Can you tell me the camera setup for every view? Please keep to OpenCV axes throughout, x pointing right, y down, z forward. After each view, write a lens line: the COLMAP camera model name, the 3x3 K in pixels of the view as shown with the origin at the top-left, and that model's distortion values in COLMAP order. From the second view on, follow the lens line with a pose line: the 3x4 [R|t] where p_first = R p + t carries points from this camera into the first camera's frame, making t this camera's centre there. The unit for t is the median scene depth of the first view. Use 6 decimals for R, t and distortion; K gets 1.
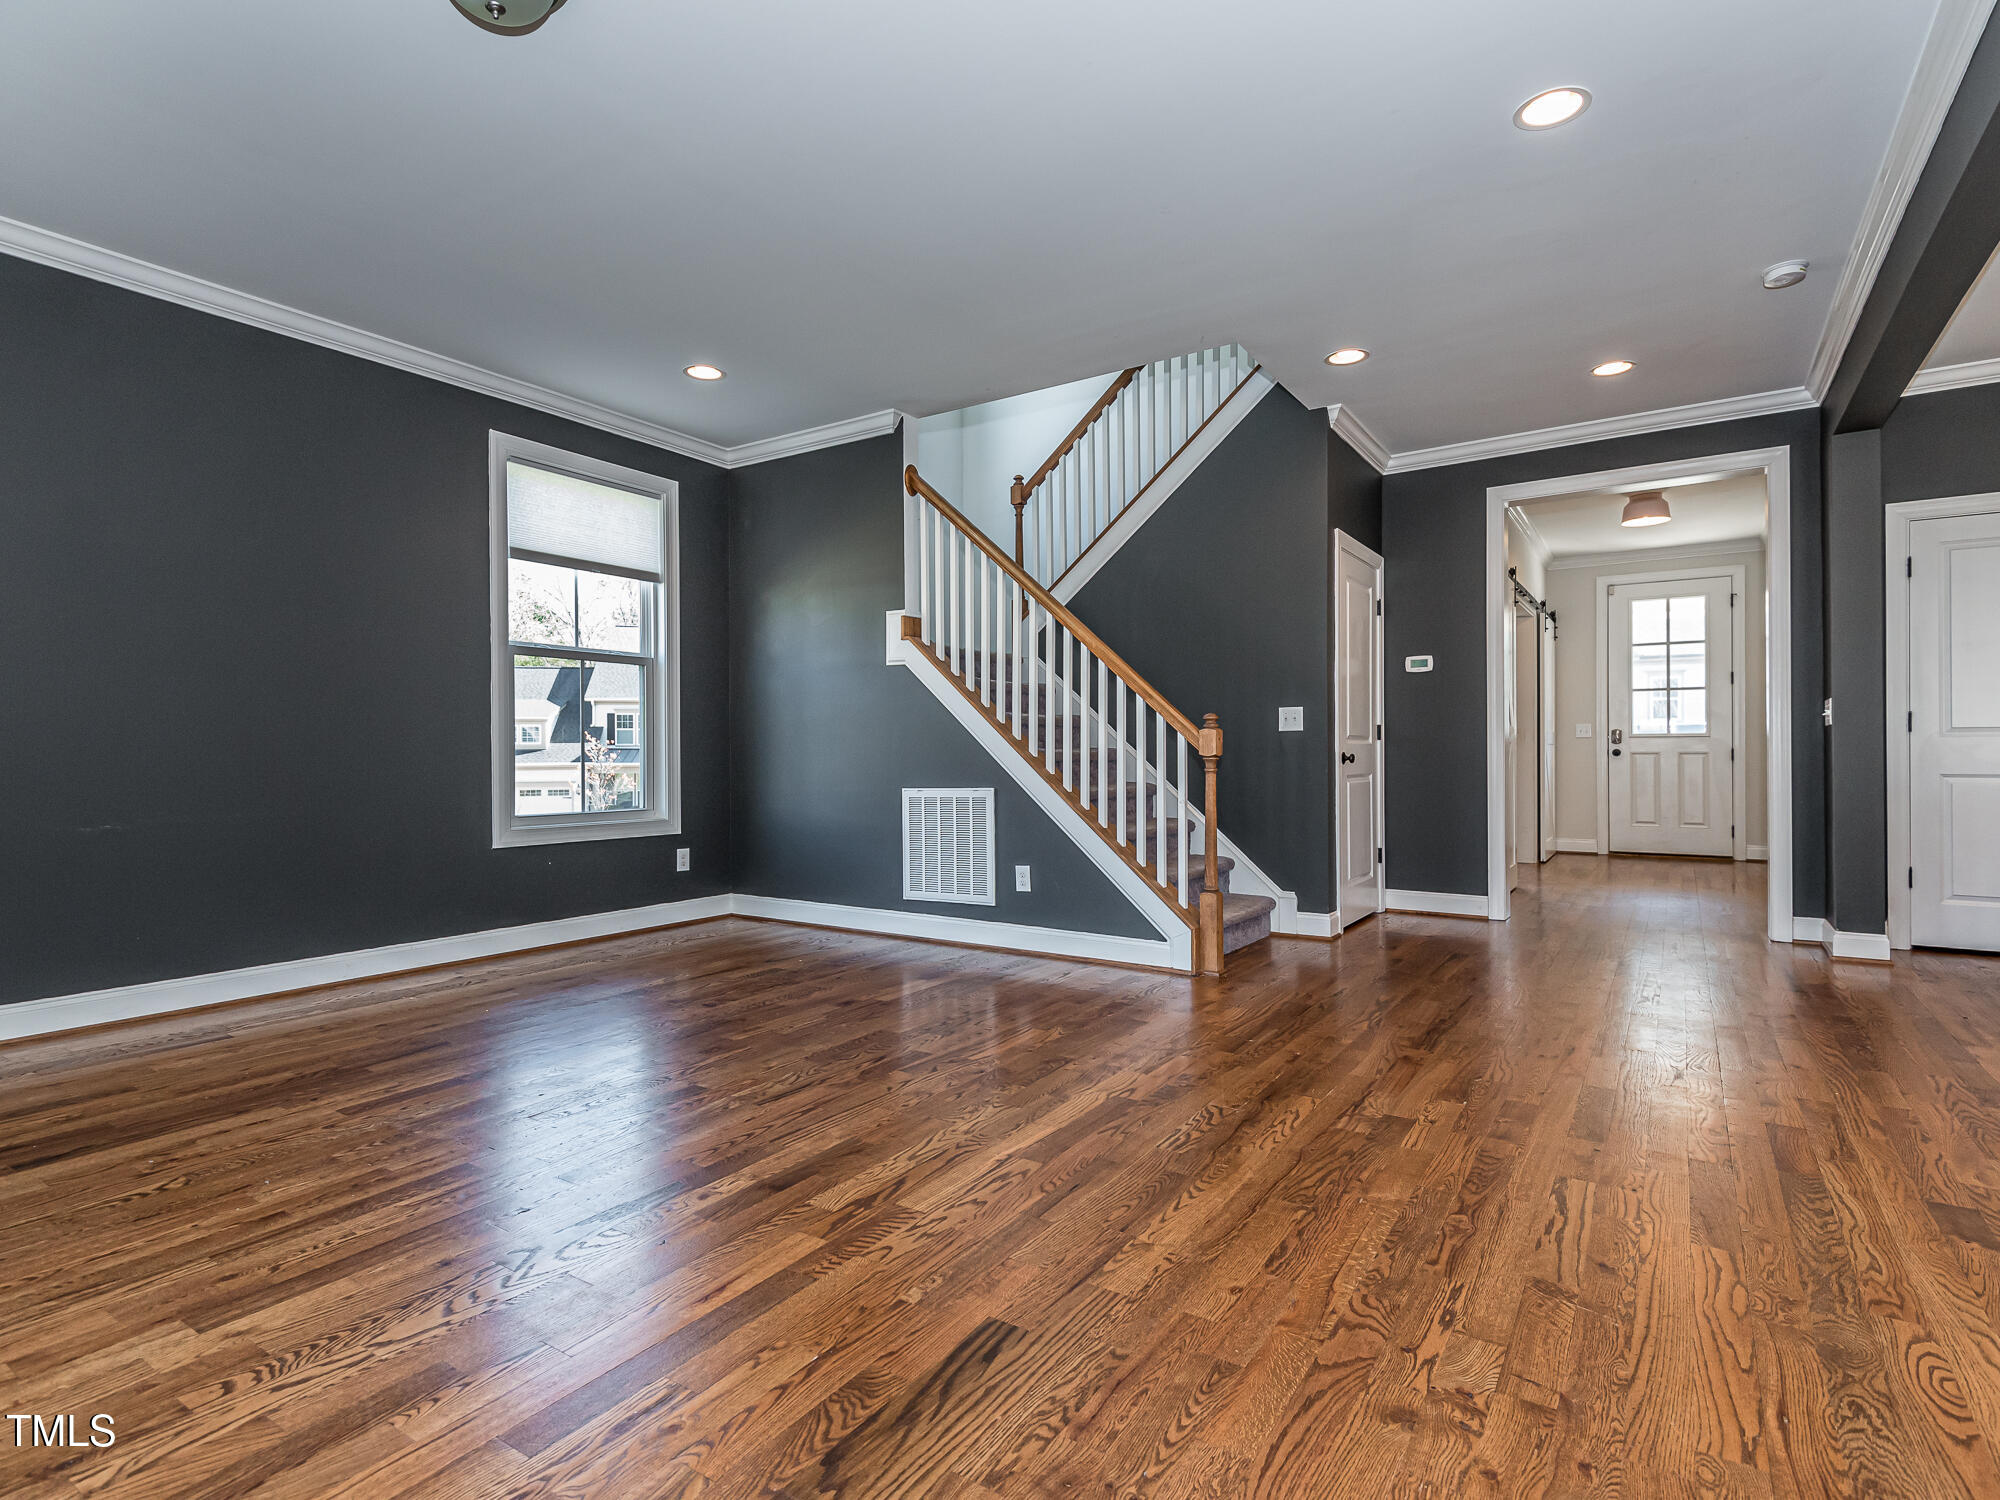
lens RADIAL K [[1009.1, 0, 1007.2], [0, 1009.1, 751.4], [0, 0, 1]] dist [0.039554, -0.024520]
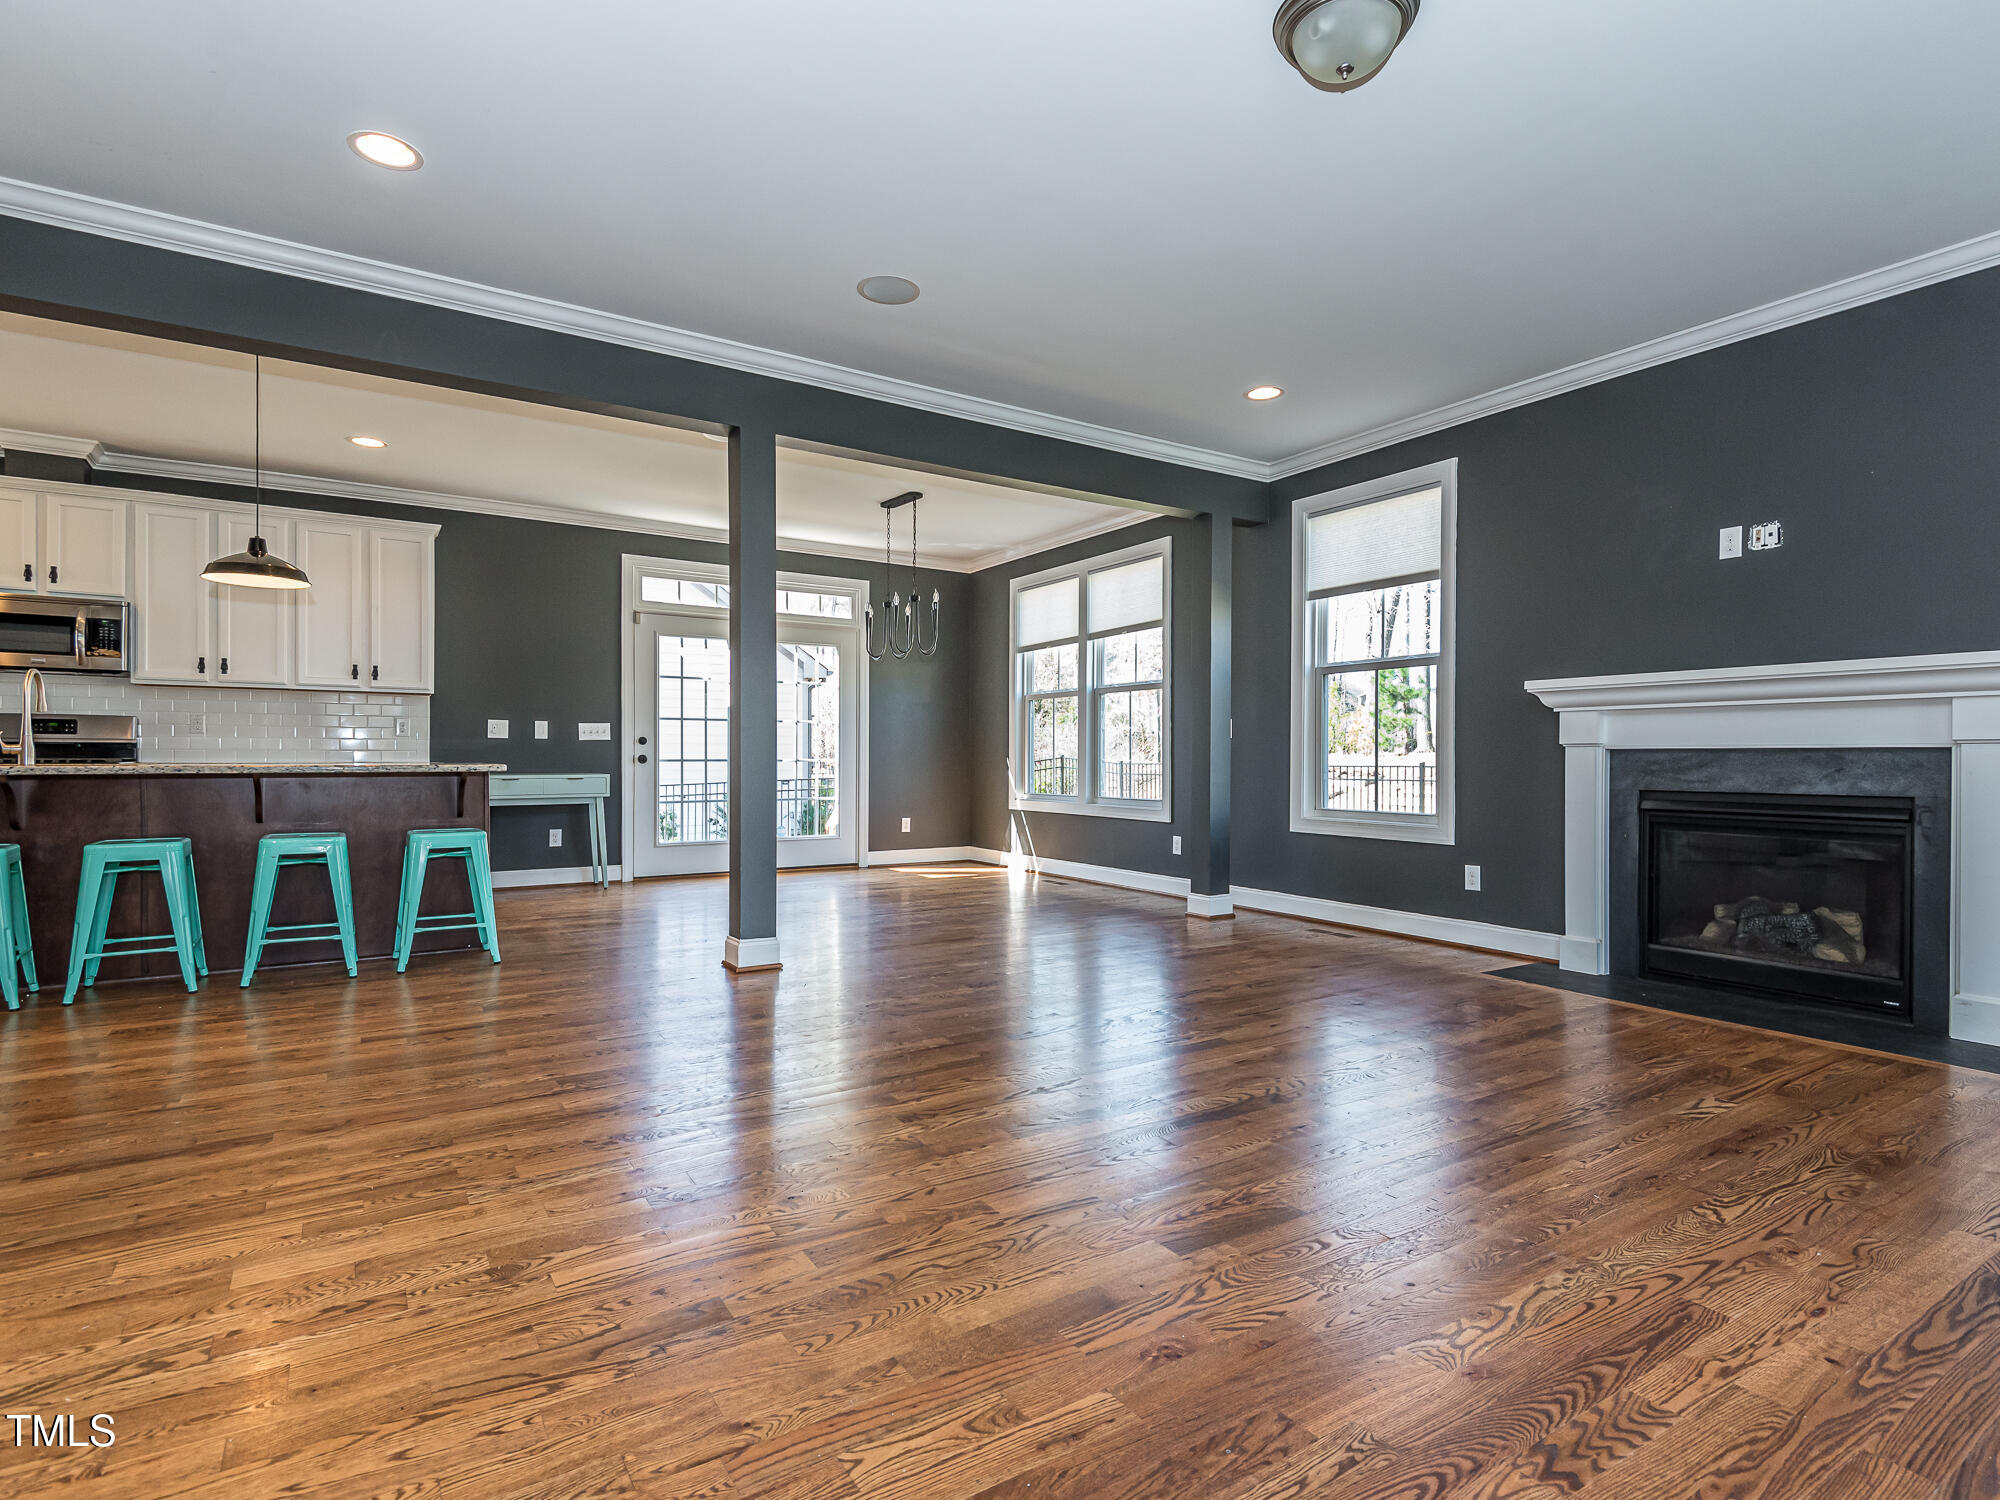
lens RADIAL K [[1021.6, 0, 1010.2], [0, 1021.6, 760.4], [0, 0, 1]] dist [0.045151, -0.031998]
pose [[-0.914092, 0.001185, 0.405506, -0.264291], [0.000233, 0.999997, -0.002398, 0.004185], [-0.405508, -0.002097, -0.914089, 0.915780]]
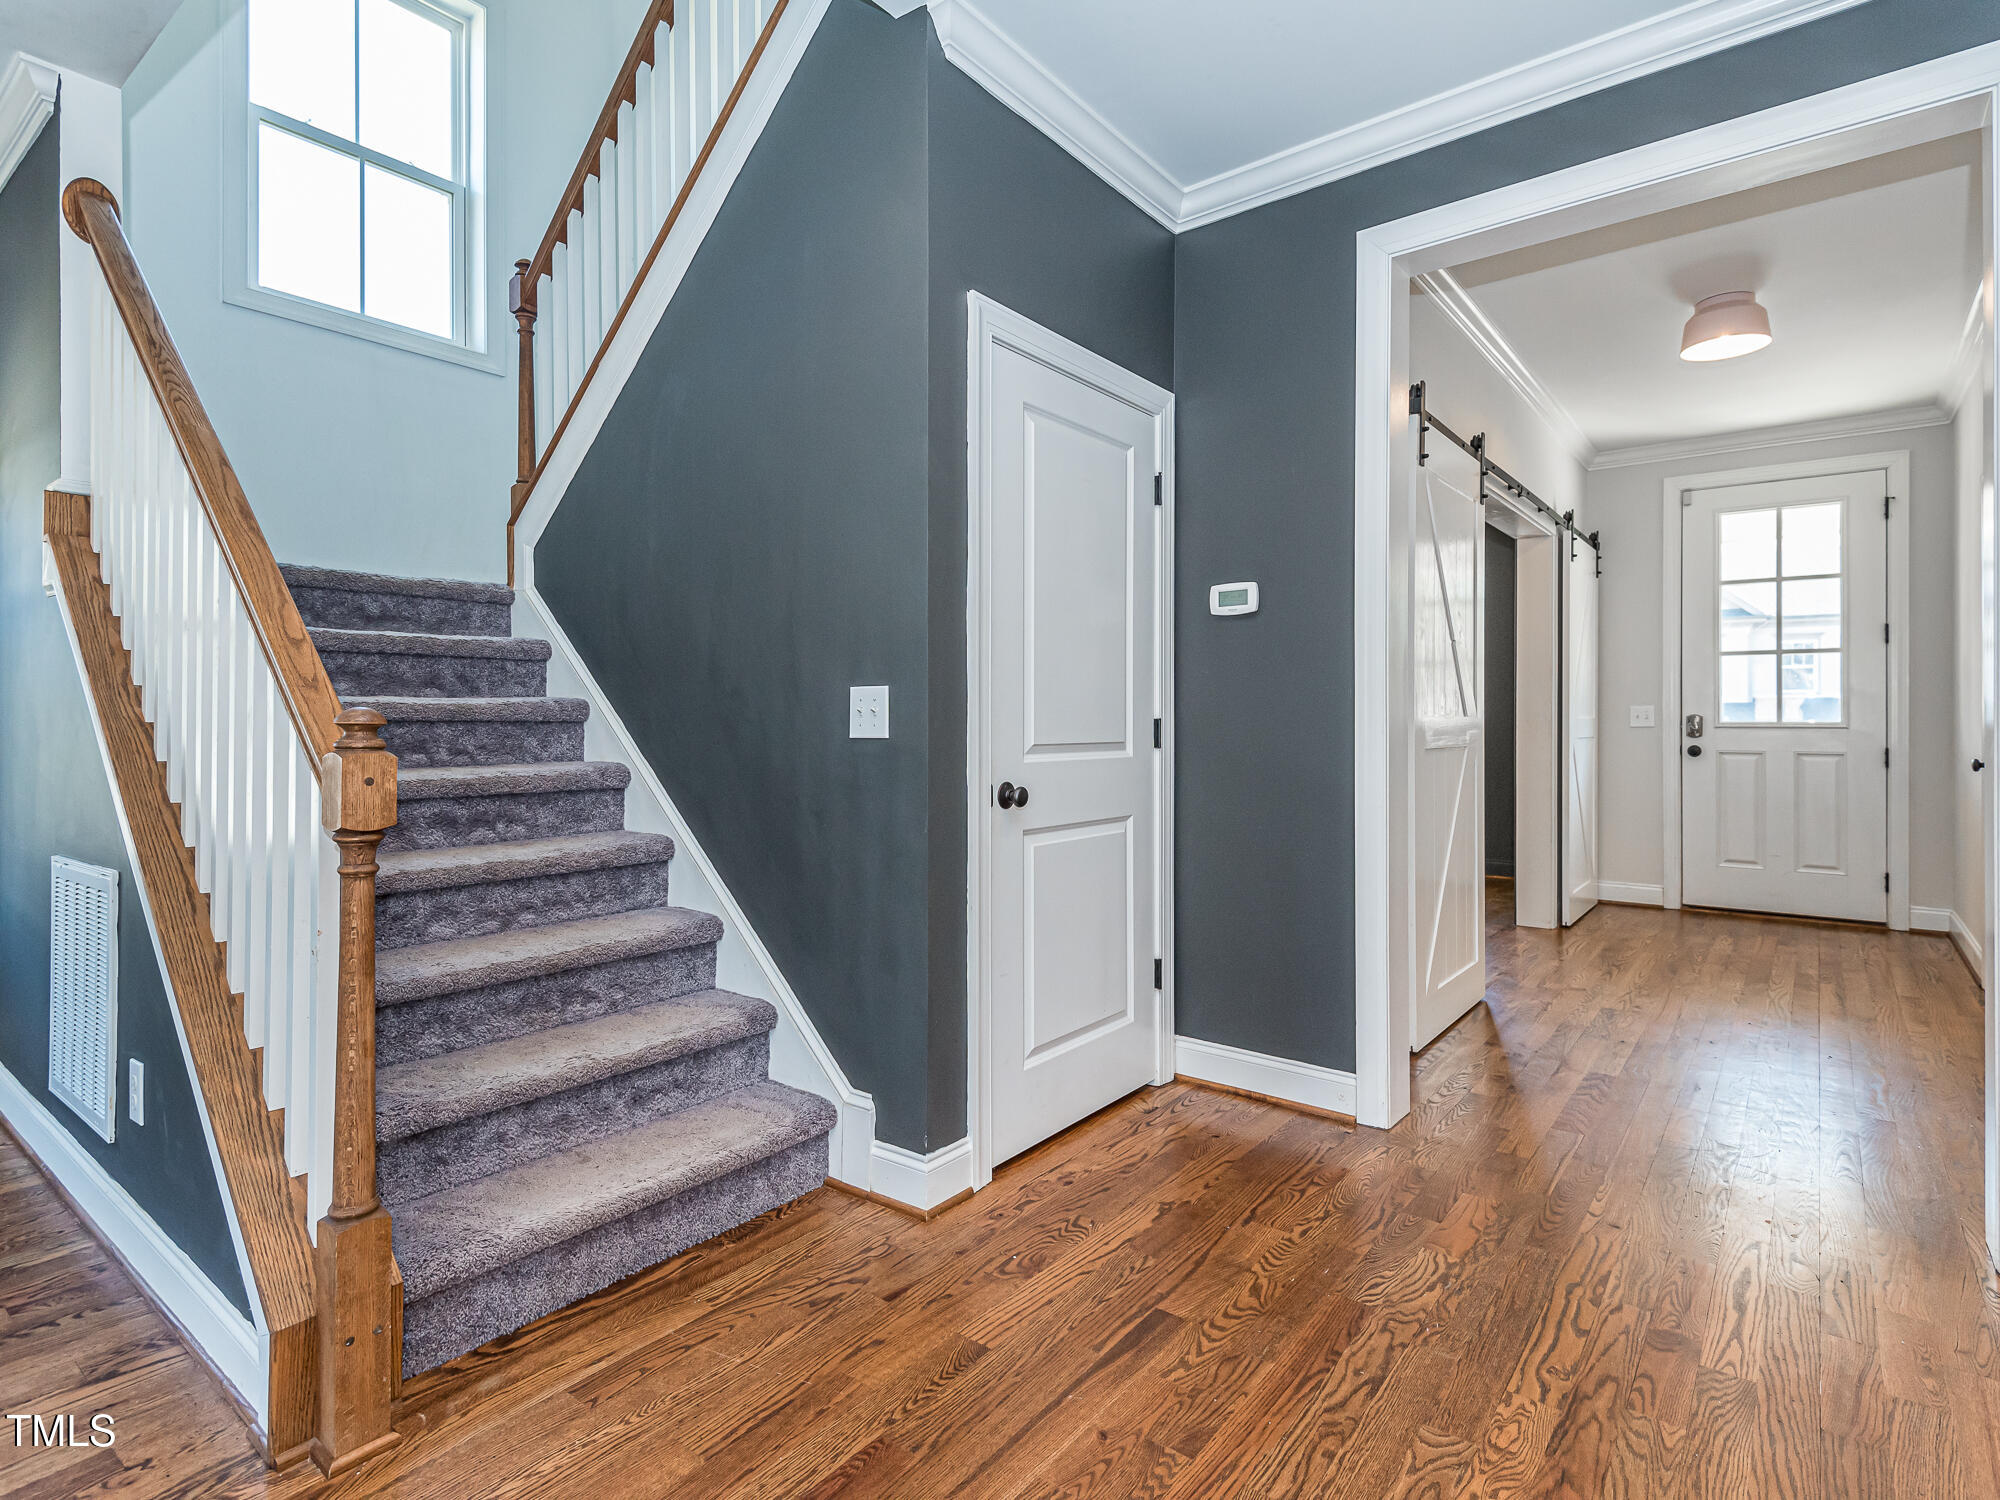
lens RADIAL K [[1034.3, 0, 999.6], [0, 1034.3, 716.6], [0, 0, 1]] dist [0.023307, -0.013369]
pose [[0.996471, 0.005681, -0.083751, 0.379668], [-0.005805, 0.999982, -0.001242, -0.030012], [0.083742, 0.001724, 0.996486, 0.544087]]
